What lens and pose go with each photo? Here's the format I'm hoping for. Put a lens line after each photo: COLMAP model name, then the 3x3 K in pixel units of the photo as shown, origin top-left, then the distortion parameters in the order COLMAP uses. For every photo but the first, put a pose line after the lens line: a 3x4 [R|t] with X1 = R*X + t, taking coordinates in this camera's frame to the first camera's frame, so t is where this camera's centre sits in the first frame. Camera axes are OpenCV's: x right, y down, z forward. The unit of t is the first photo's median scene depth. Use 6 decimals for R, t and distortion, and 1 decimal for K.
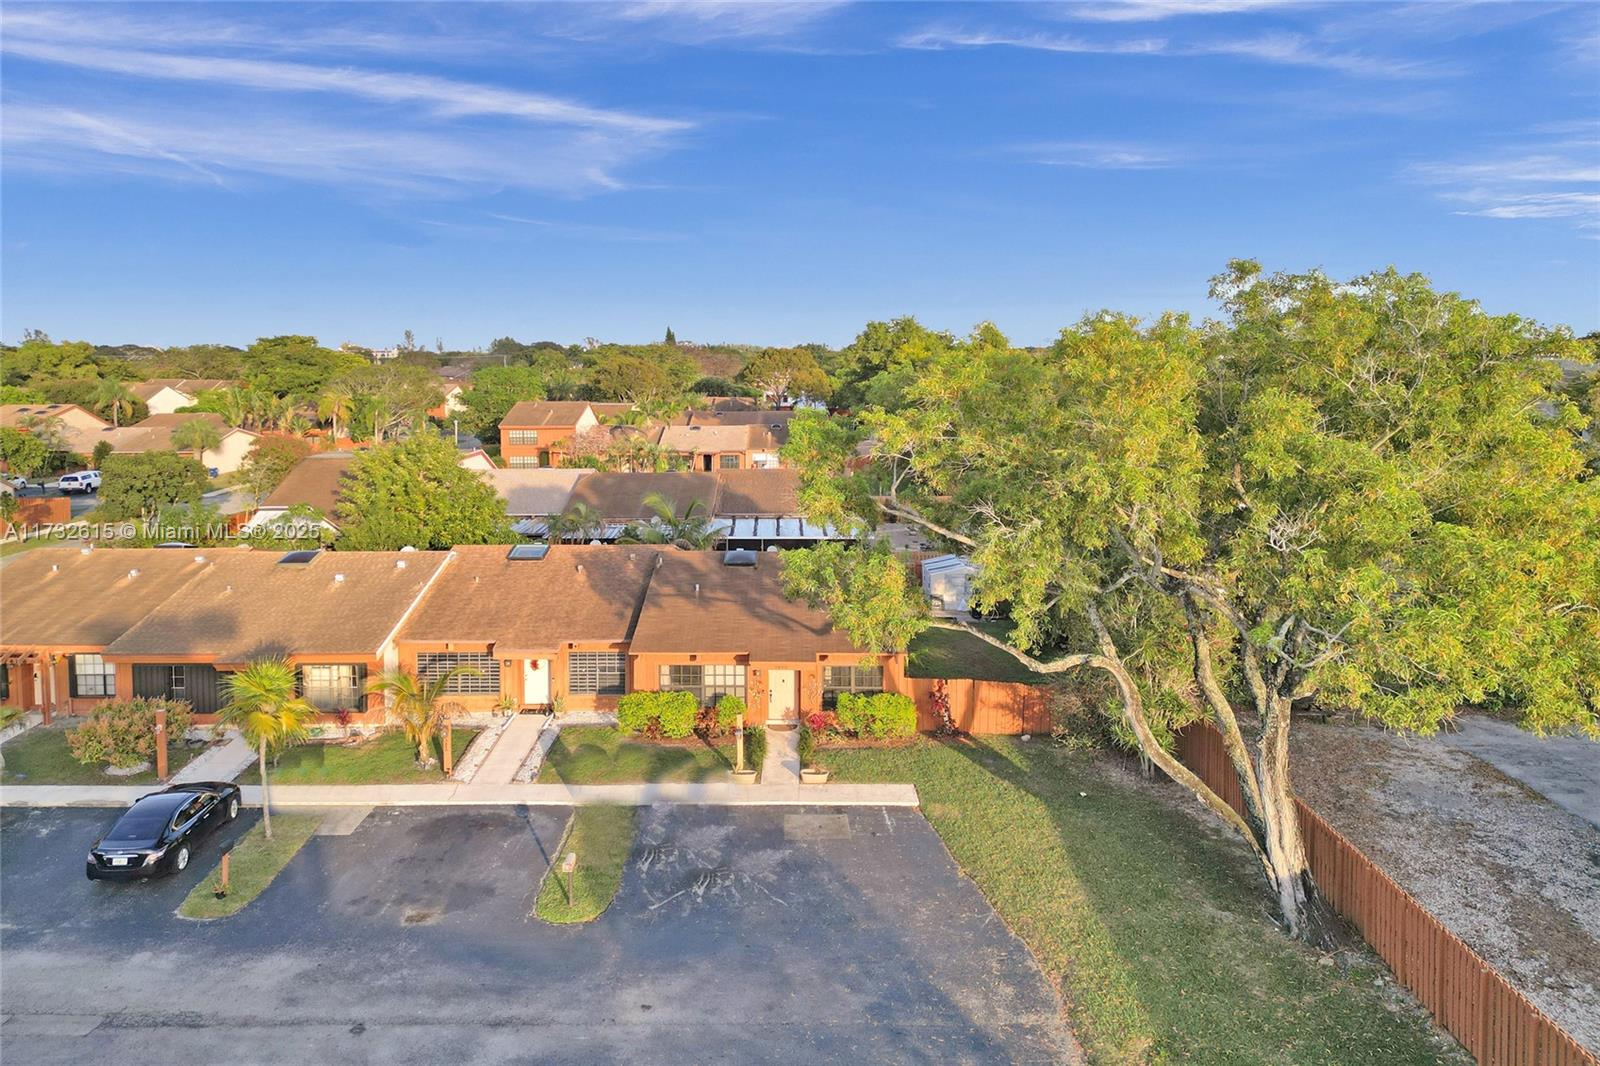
lens RADIAL K [[1162.0, 0, 751.1], [0, 1162.0, 396.3], [0, 0, 1]] dist [0.048149, -0.032693]
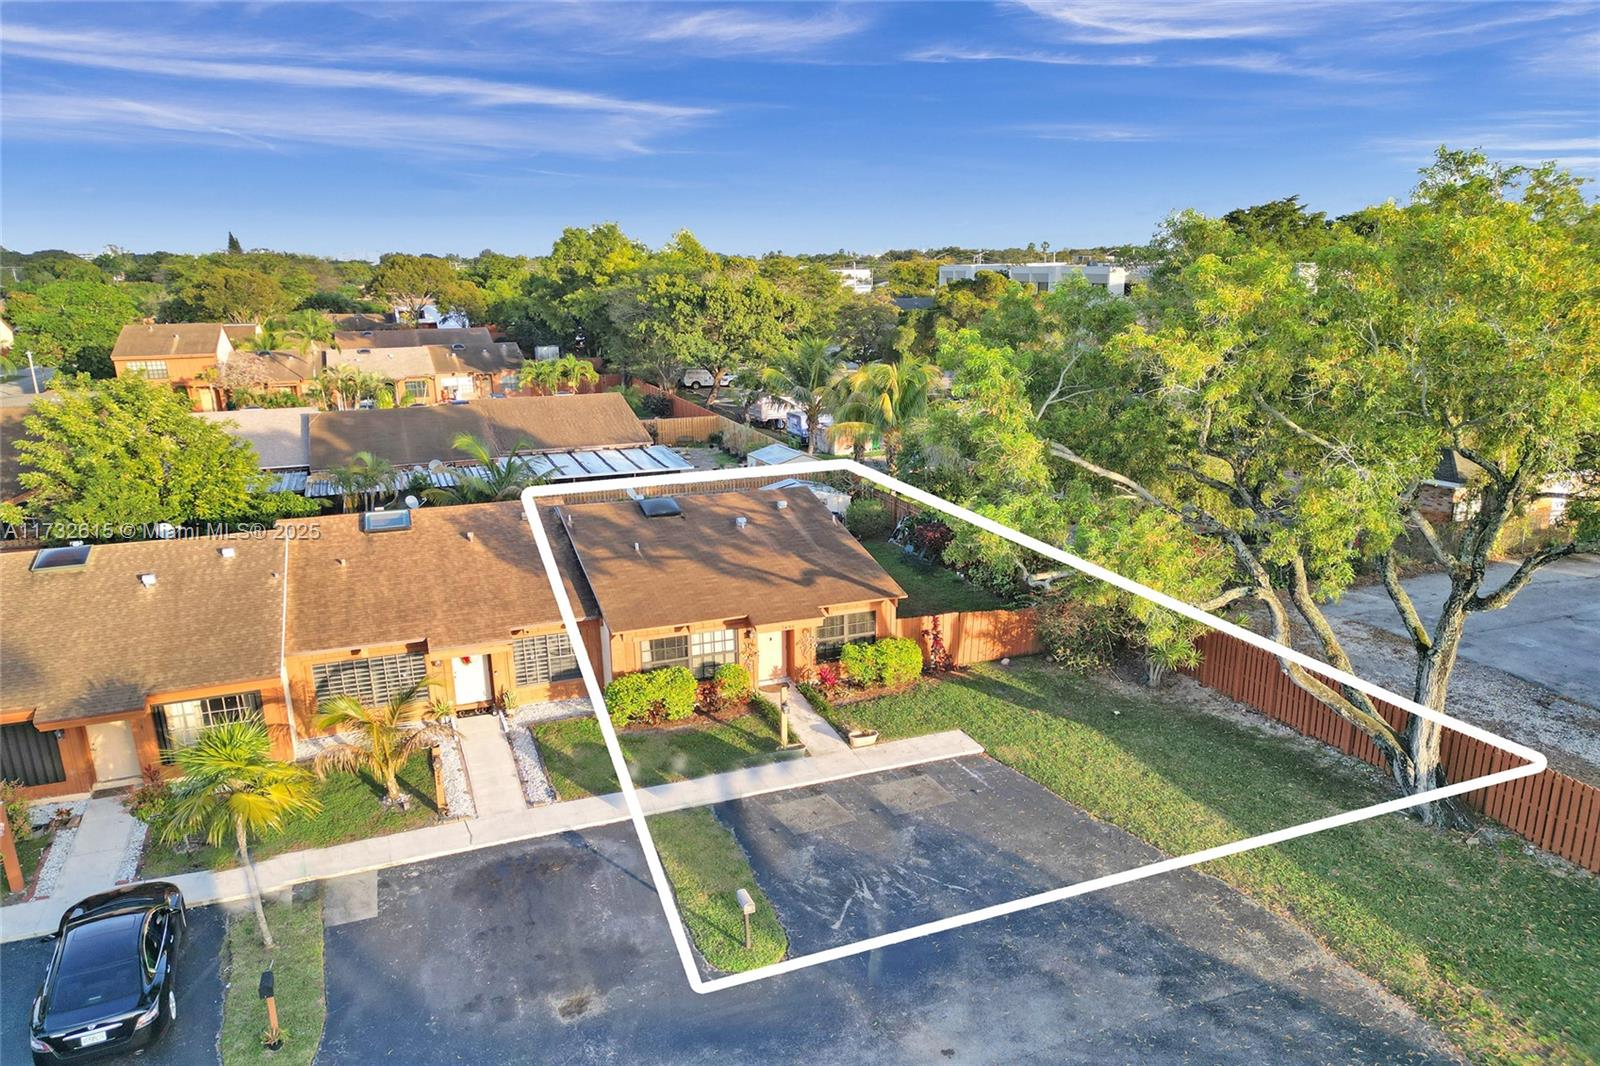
lens RADIAL K [[1113.0, 0, 794.2], [0, 1113.0, 571.9], [0, 0, 1]] dist [0.066118, -0.066086]
pose [[0.920879, -0.110463, 0.373872, -0.324038], [0.021456, 0.971924, 0.234315, -0.011767], [-0.389258, -0.207754, 0.897394, 0.265250]]
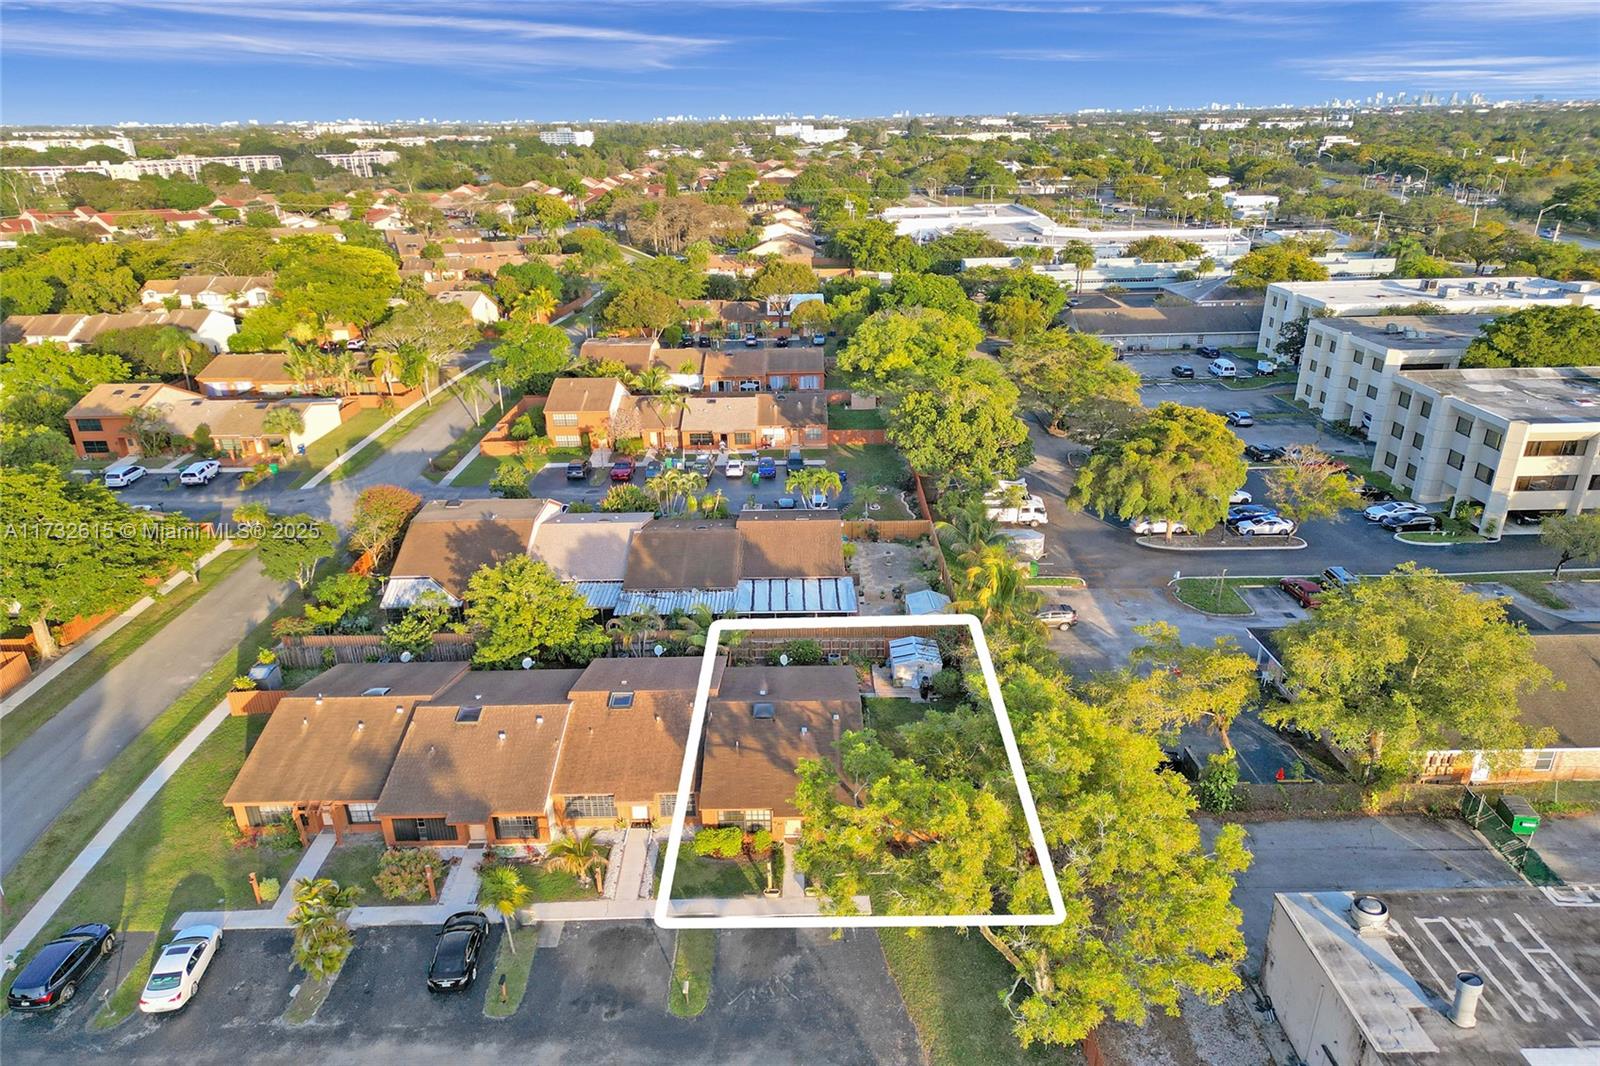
lens RADIAL K [[1113.0, 0, 794.2], [0, 1113.0, 571.9], [0, 0, 1]] dist [0.066118, -0.066086]
pose [[0.999261, -0.020887, 0.032273, -0.018236], [0.008808, 0.941581, 0.336671, -0.716536], [-0.037420, -0.336138, 0.941069, -0.430098]]
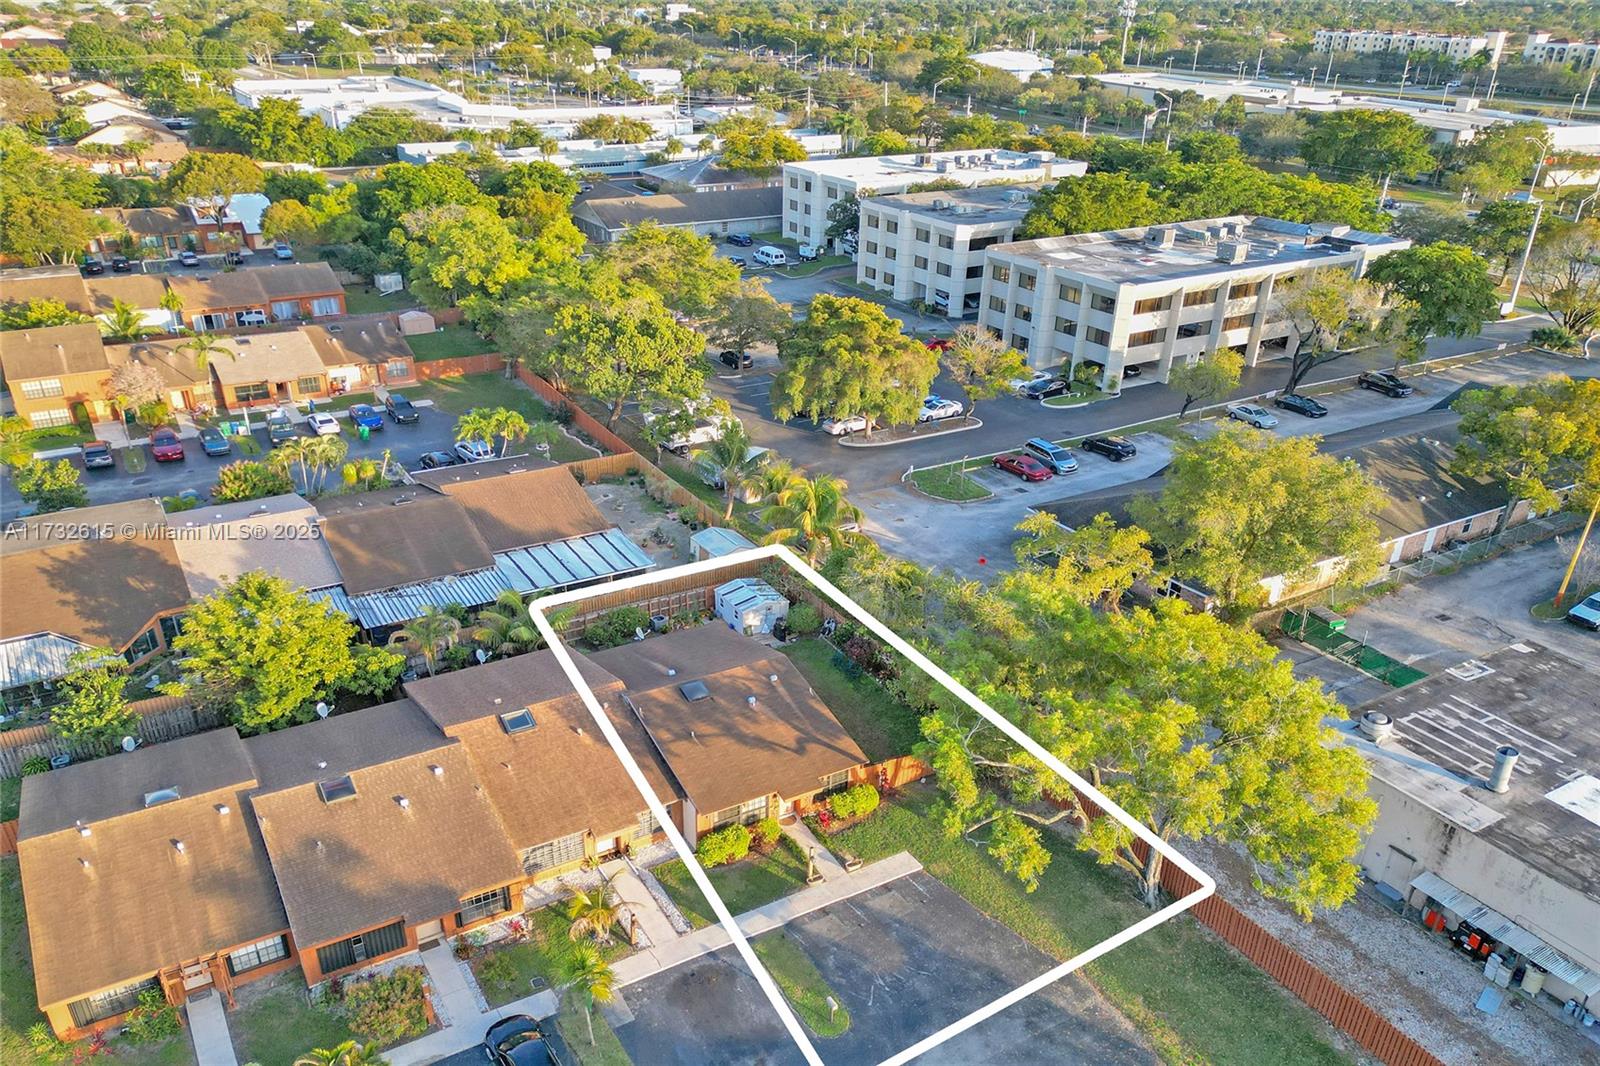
lens RADIAL K [[1247.5, 0, 797.8], [0, 1247.5, 583.6], [0, 0, 1]] dist [0.067195, -0.070439]
pose [[0.842653, -0.215046, 0.493650, -0.792684], [-0.000664, 0.916372, 0.400327, -0.729078], [-0.538456, -0.337664, 0.772041, -0.142611]]
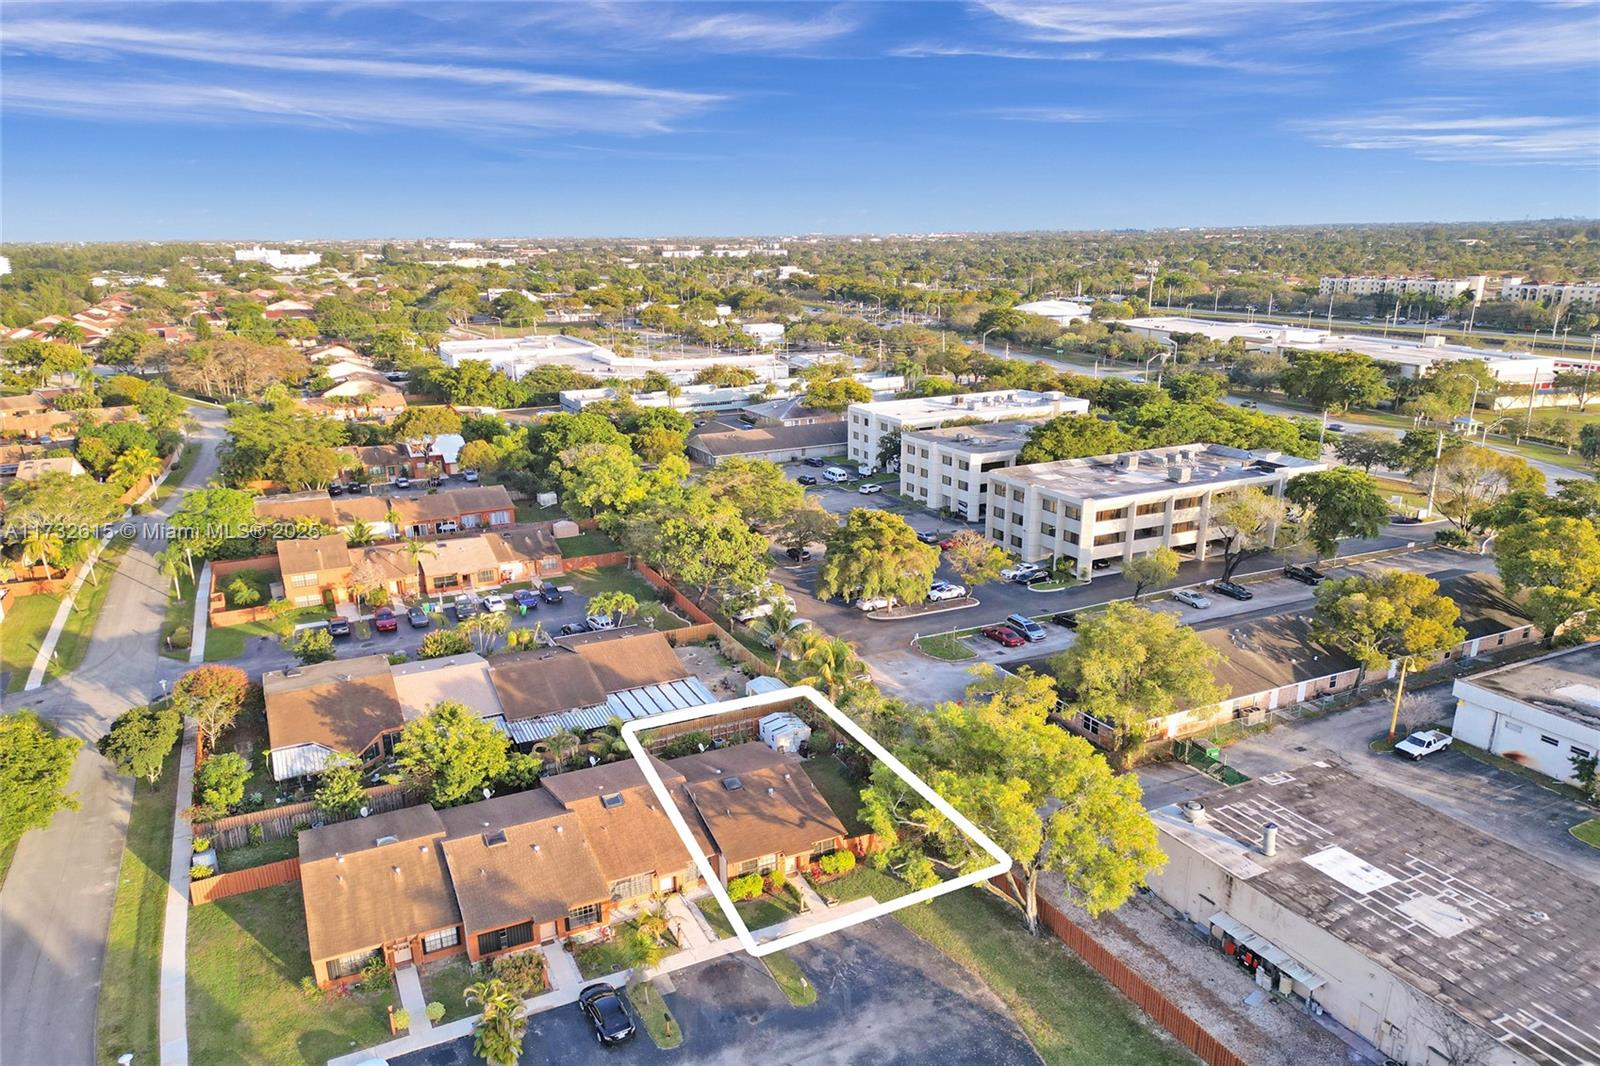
lens RADIAL K [[1118.7, 0, 793.9], [0, 1118.7, 526.9], [0, 0, 1]] dist [0.065063, -0.065313]
pose [[0.885729, -0.119518, 0.448554, -0.961580], [0.023619, 0.976638, 0.213588, -0.915137], [-0.463602, -0.178587, 0.867859, -0.797449]]
